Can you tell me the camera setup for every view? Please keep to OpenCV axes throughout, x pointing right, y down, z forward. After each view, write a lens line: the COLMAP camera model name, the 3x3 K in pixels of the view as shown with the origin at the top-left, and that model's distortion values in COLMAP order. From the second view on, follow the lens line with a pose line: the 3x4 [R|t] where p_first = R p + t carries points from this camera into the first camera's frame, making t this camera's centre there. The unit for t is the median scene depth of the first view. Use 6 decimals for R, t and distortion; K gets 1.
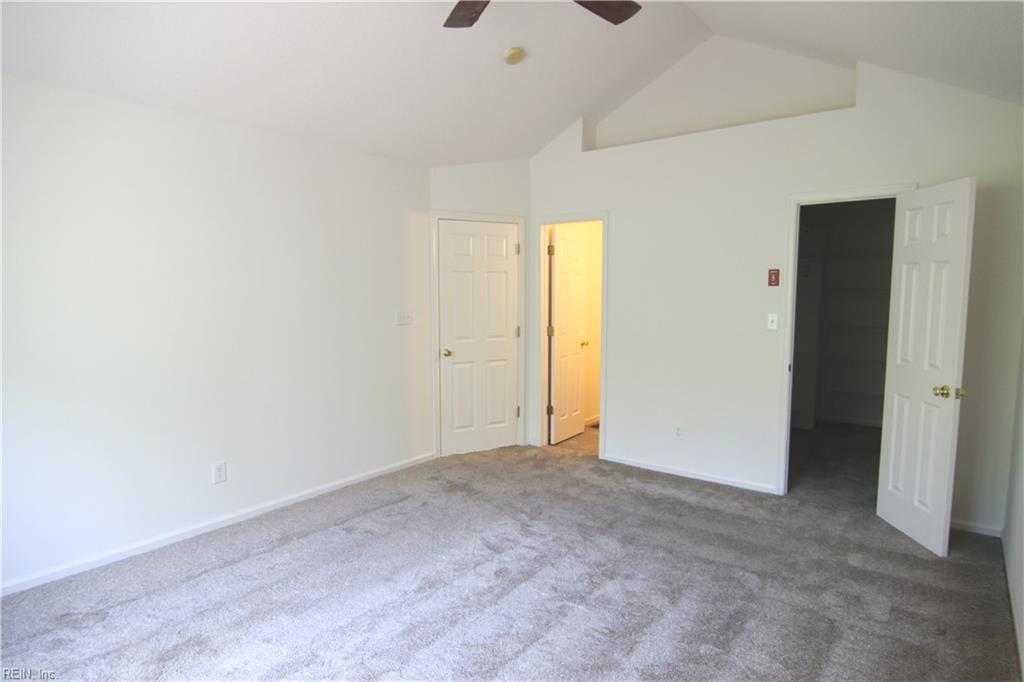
lens RADIAL K [[581.7, 0, 516.7], [0, 581.7, 340.3], [0, 0, 1]] dist [0.004389, -0.004070]
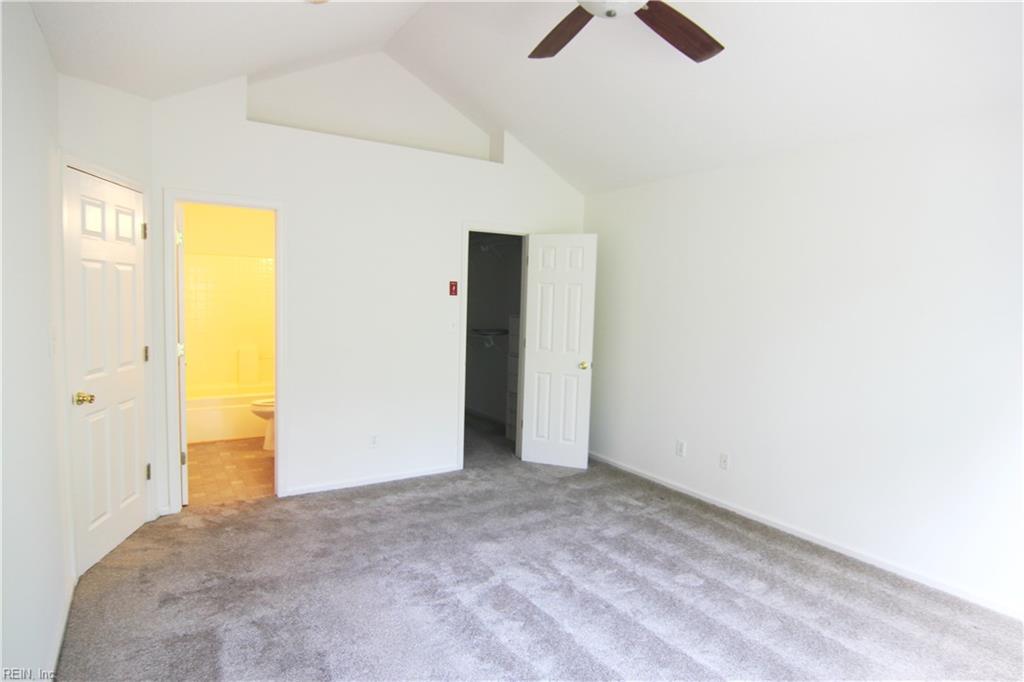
lens RADIAL K [[581.7, 0, 516.0], [0, 581.7, 343.8], [0, 0, 1]] dist [0.004389, -0.004070]
pose [[0.340772, -0.063506, 0.937999, -0.728392], [0.056720, 0.997287, 0.046914, -0.050704], [-0.938434, 0.037216, 0.343449, 0.553390]]
